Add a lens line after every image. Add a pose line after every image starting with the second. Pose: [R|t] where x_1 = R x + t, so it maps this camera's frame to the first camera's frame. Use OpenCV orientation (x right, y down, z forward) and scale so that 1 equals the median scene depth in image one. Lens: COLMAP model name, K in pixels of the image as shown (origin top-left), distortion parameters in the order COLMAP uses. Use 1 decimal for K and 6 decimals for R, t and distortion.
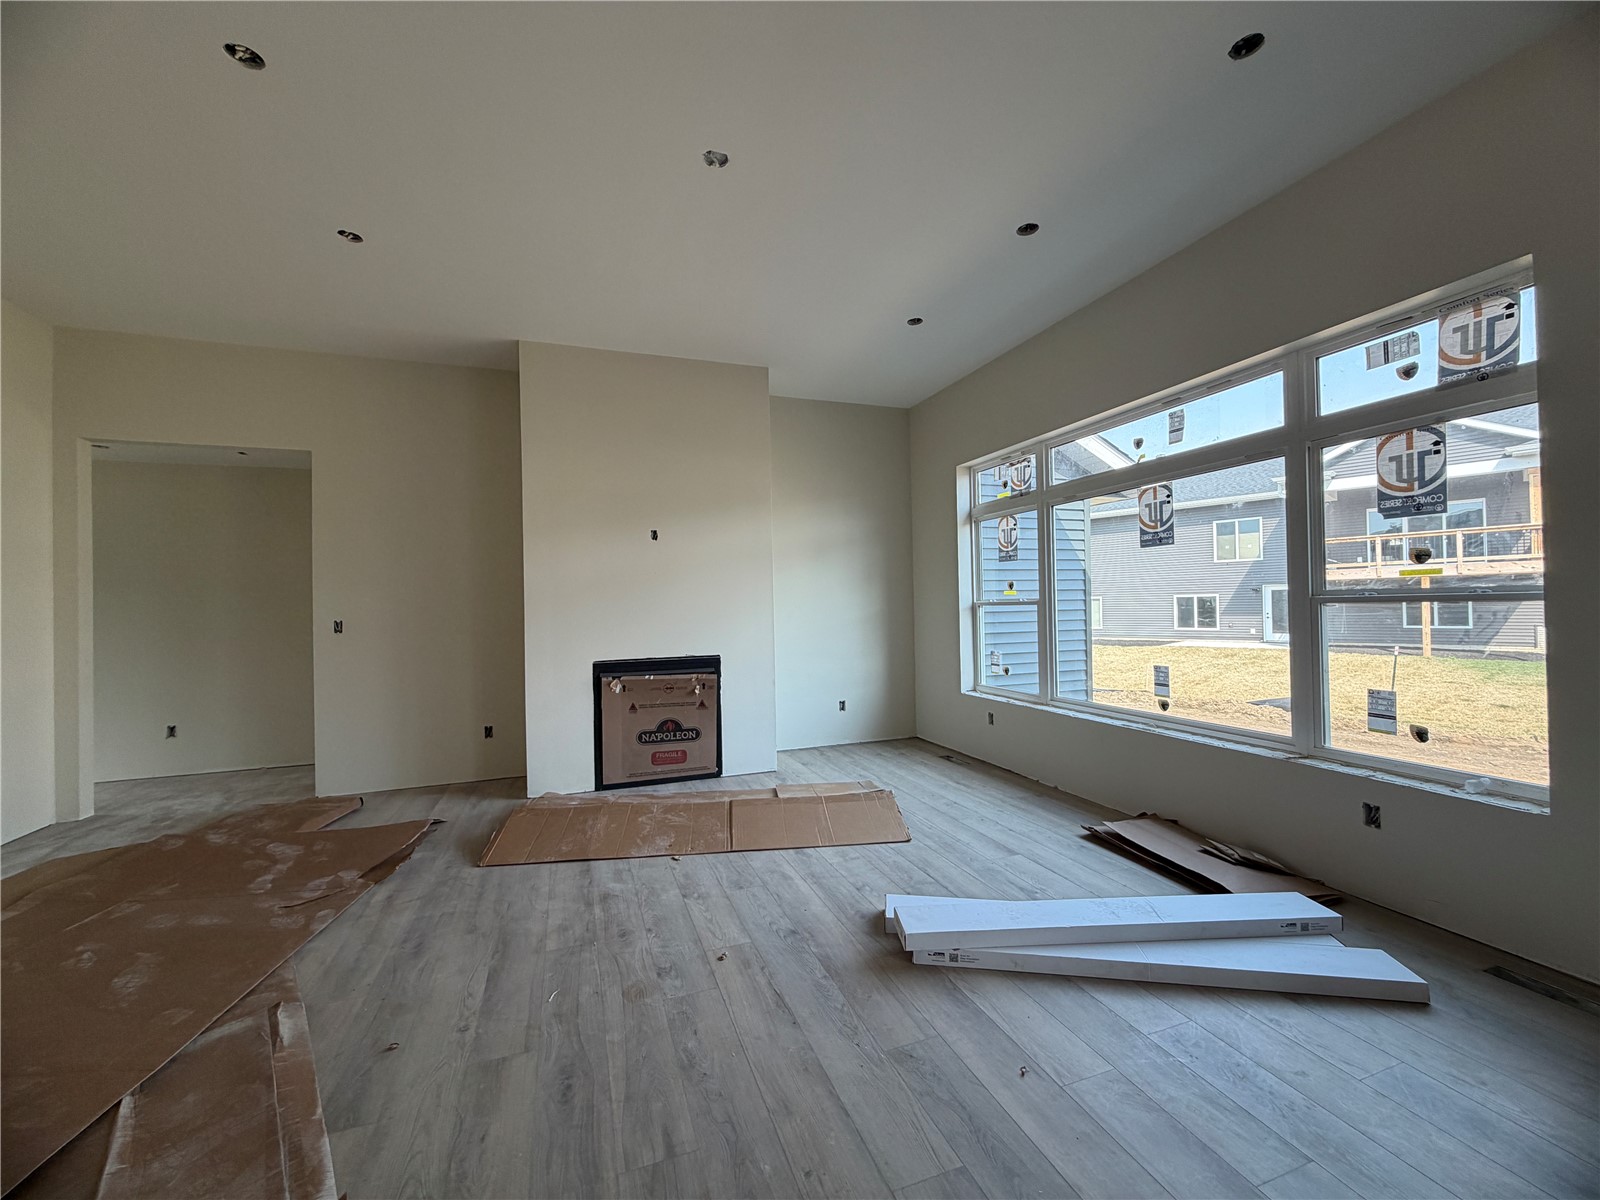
lens RADIAL K [[636.4, 0, 795.7], [0, 636.4, 602.1], [0, 0, 1]] dist [-0.000540, -0.000142]
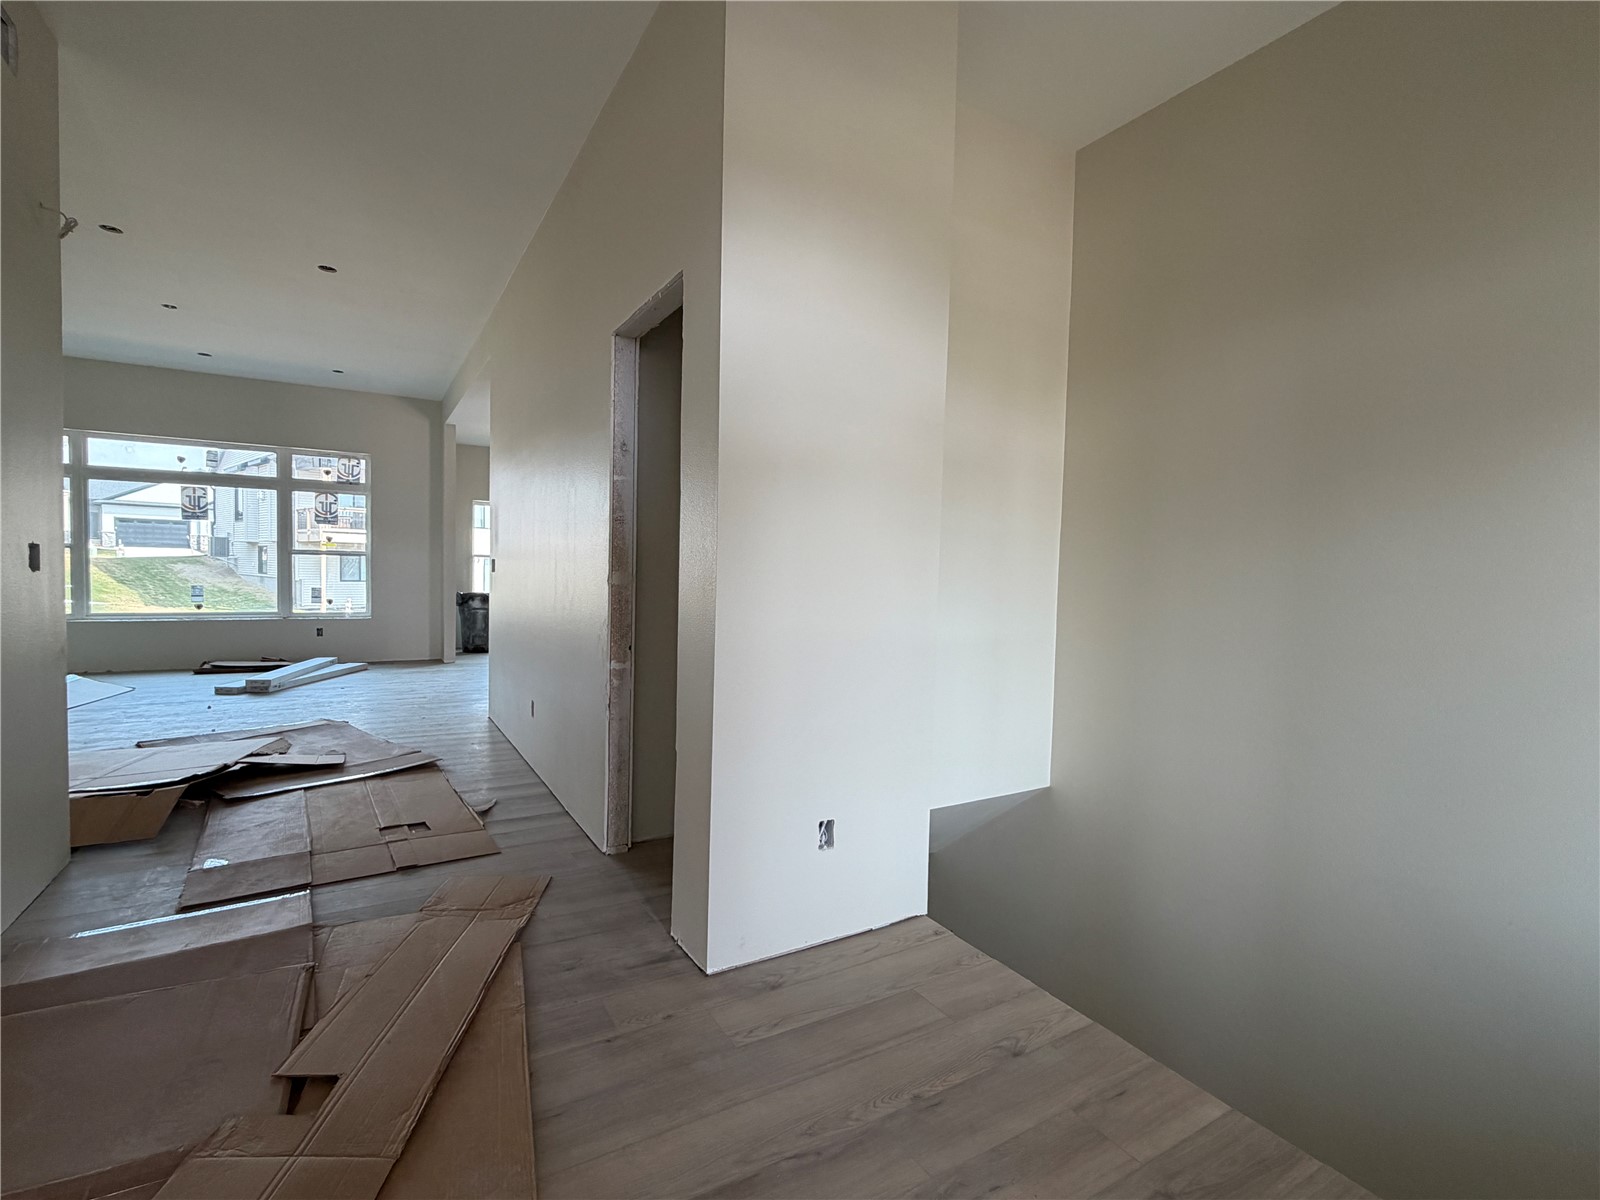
lens RADIAL K [[744.4, 0, 800.0], [0, 744.4, 600.0], [0, 0, 1]] dist [-0.001911, -0.000373]
pose [[-0.191035, -0.025925, 0.981241, -1.873448], [-0.024566, 0.999464, 0.021624, 0.053562], [-0.981276, -0.019974, -0.191569, -0.300543]]
